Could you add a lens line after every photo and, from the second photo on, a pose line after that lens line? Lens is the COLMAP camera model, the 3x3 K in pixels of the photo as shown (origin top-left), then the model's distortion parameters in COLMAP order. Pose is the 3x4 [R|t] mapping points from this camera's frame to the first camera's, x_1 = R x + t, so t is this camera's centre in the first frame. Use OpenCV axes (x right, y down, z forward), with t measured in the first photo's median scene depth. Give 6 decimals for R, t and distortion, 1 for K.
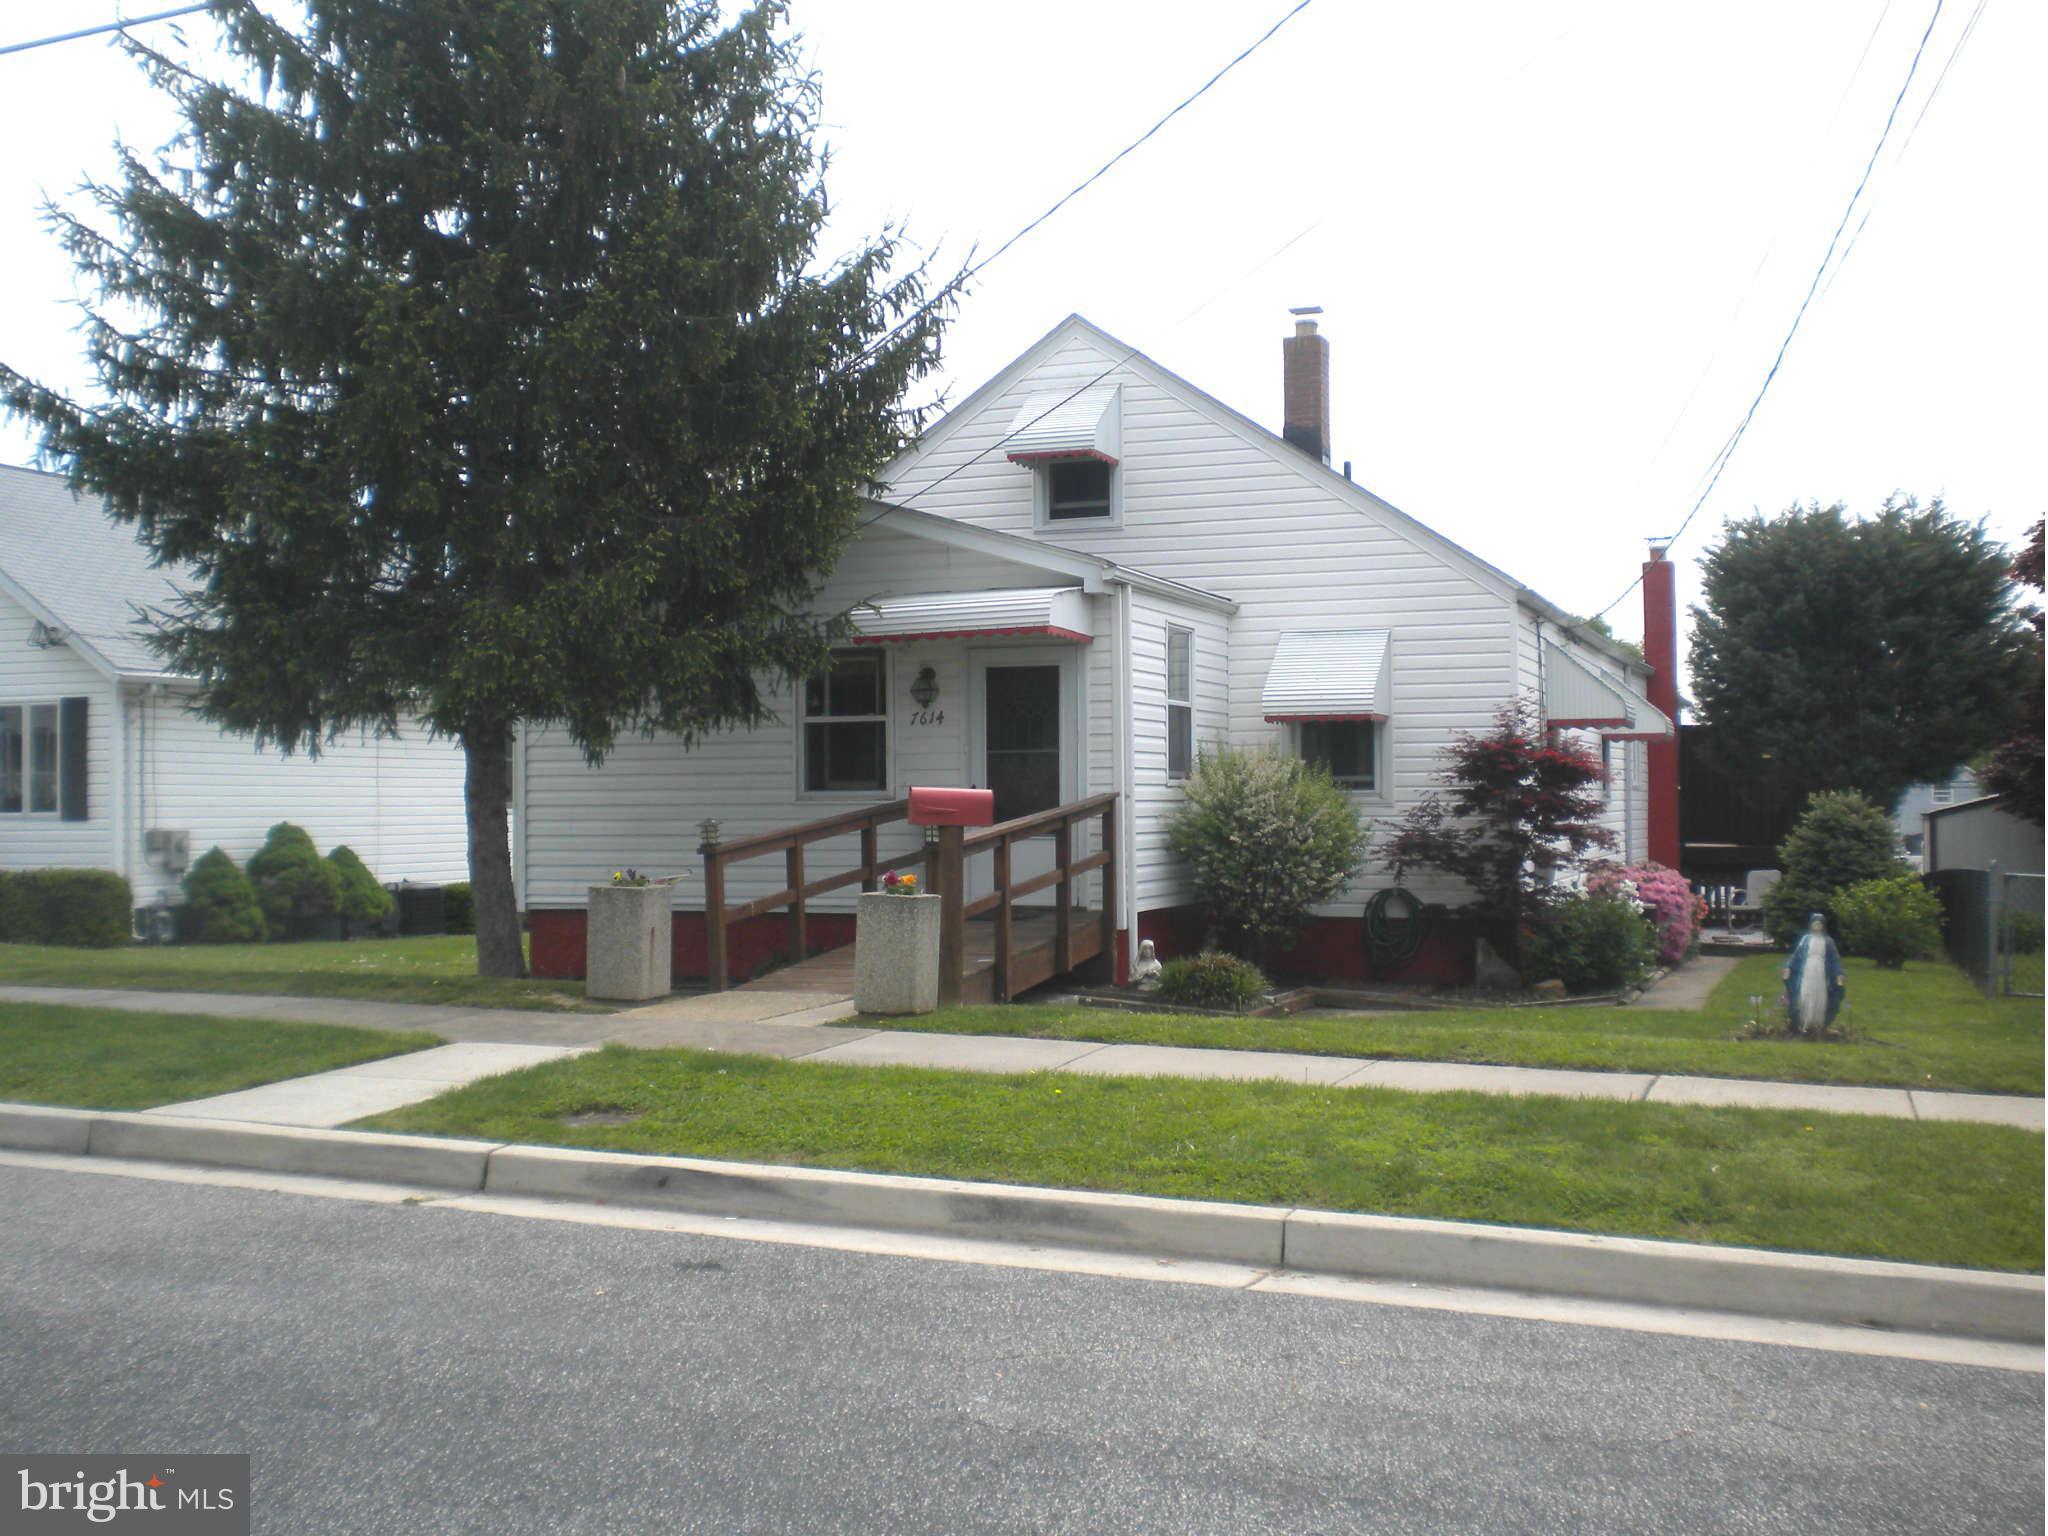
lens RADIAL K [[2130.5, 0, 1016.7], [0, 2130.5, 777.9], [0, 0, 1]] dist [0.003344, 0.000000]
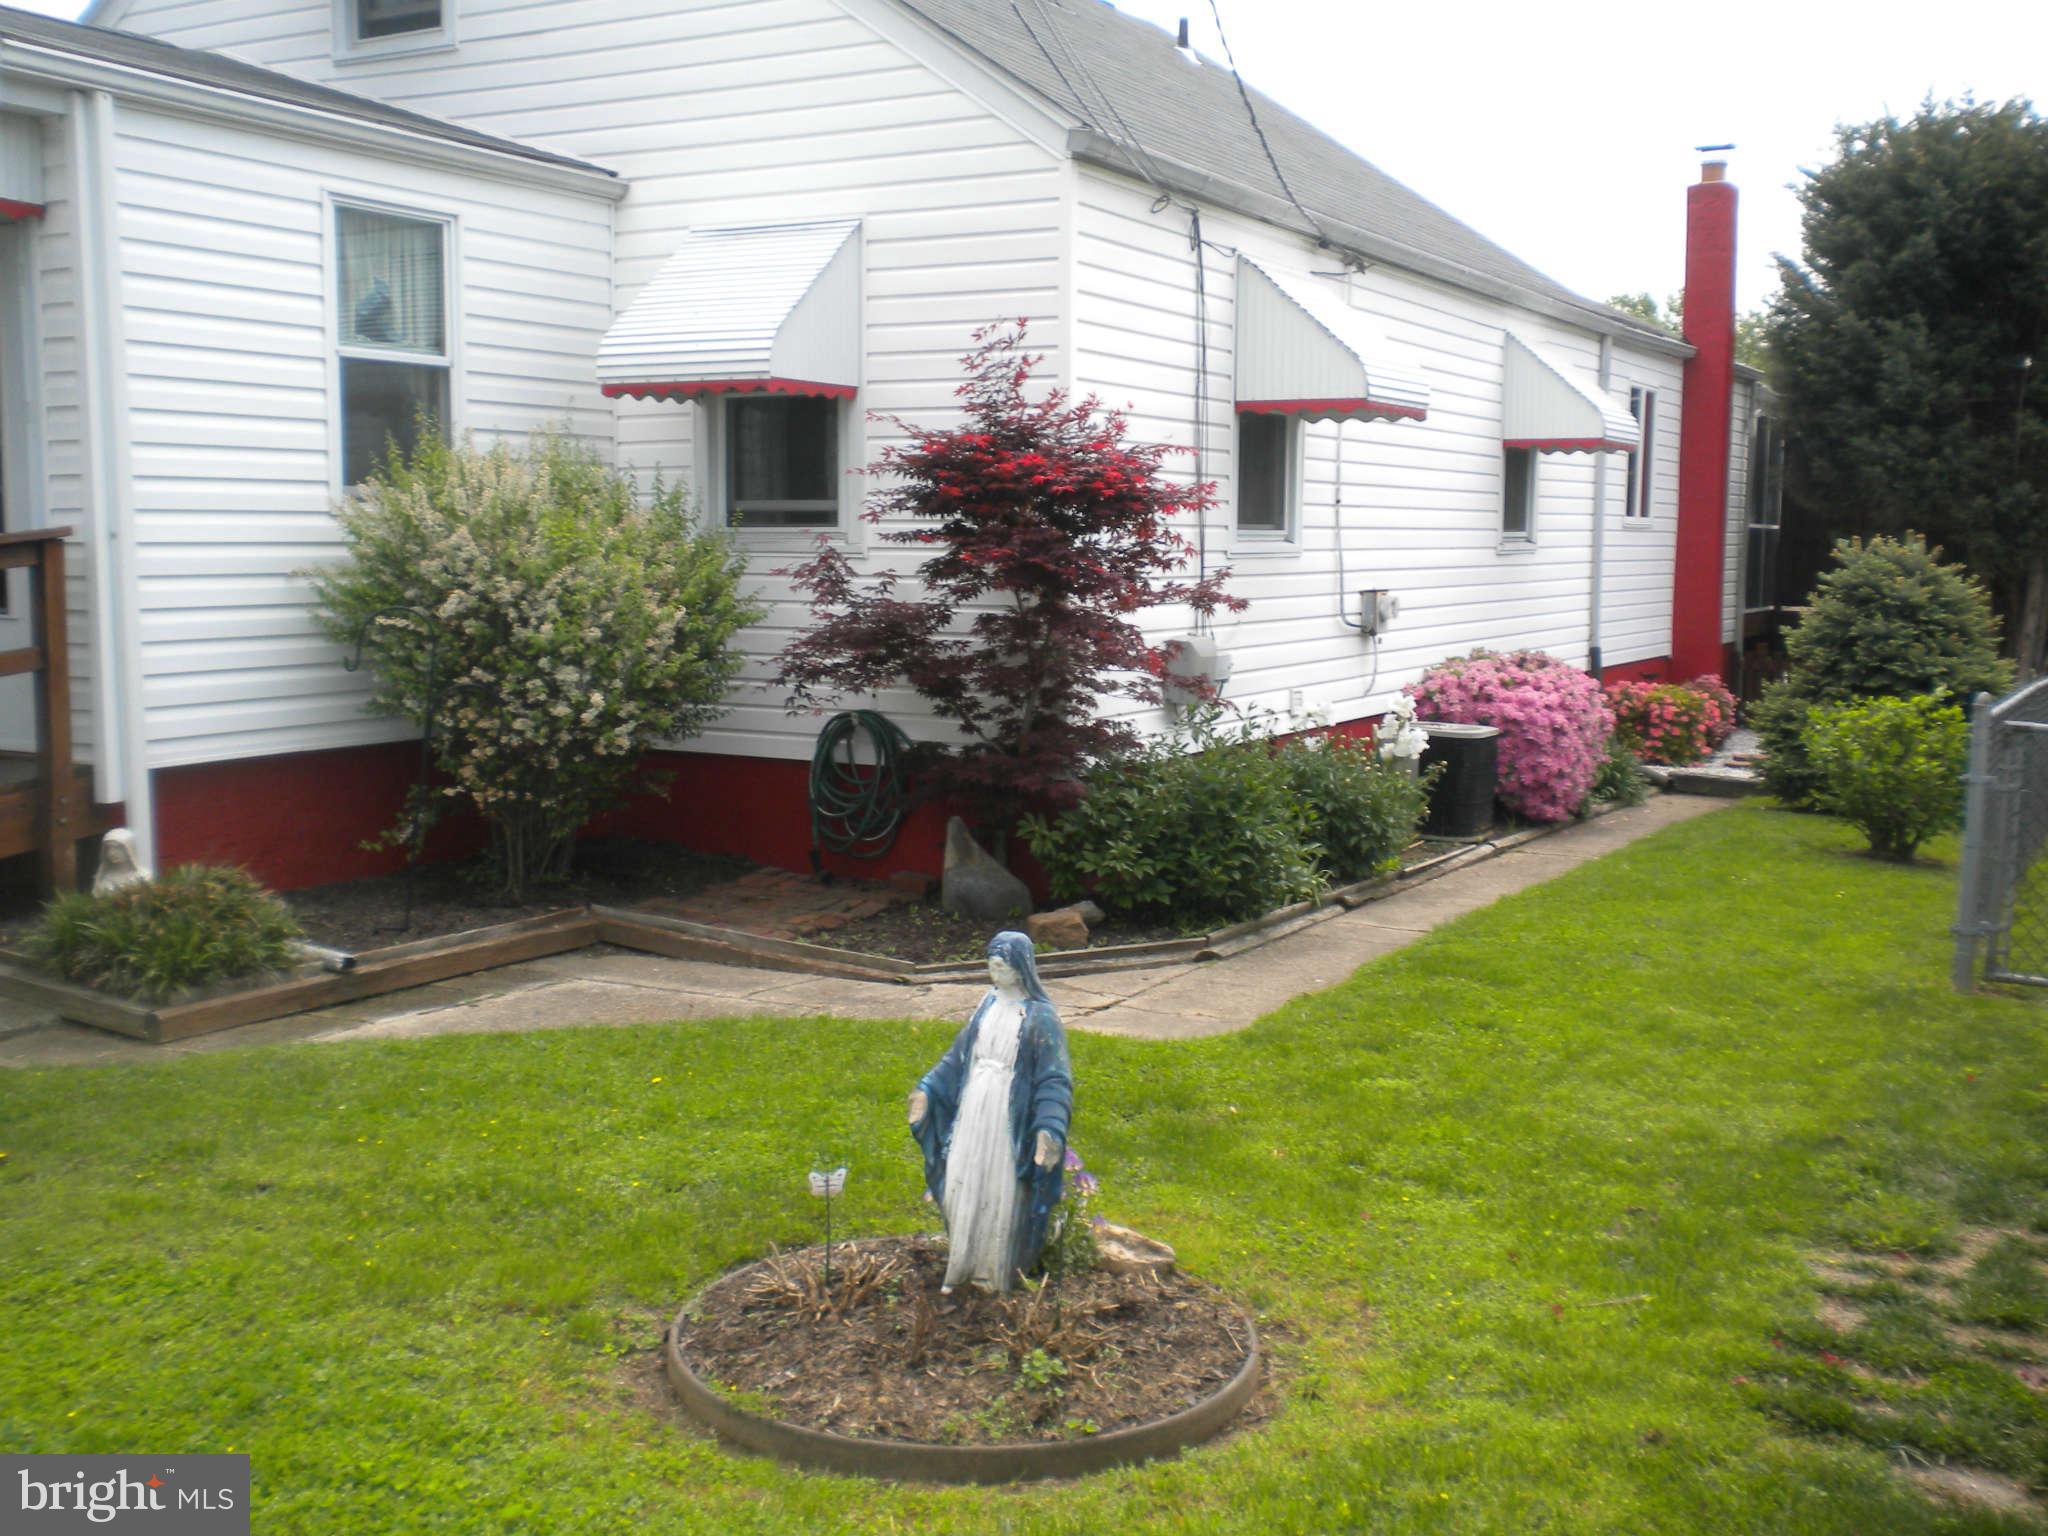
lens RADIAL K [[2130.5, 0, 1031.3], [0, 2130.5, 760.1], [0, 0, 1]] dist [0.003344, 0.000000]
pose [[0.991048, 0.025180, -0.131111, 0.233769], [-0.009547, 0.992906, 0.118519, -0.000115], [0.133165, -0.116207, 0.984258, 0.382213]]
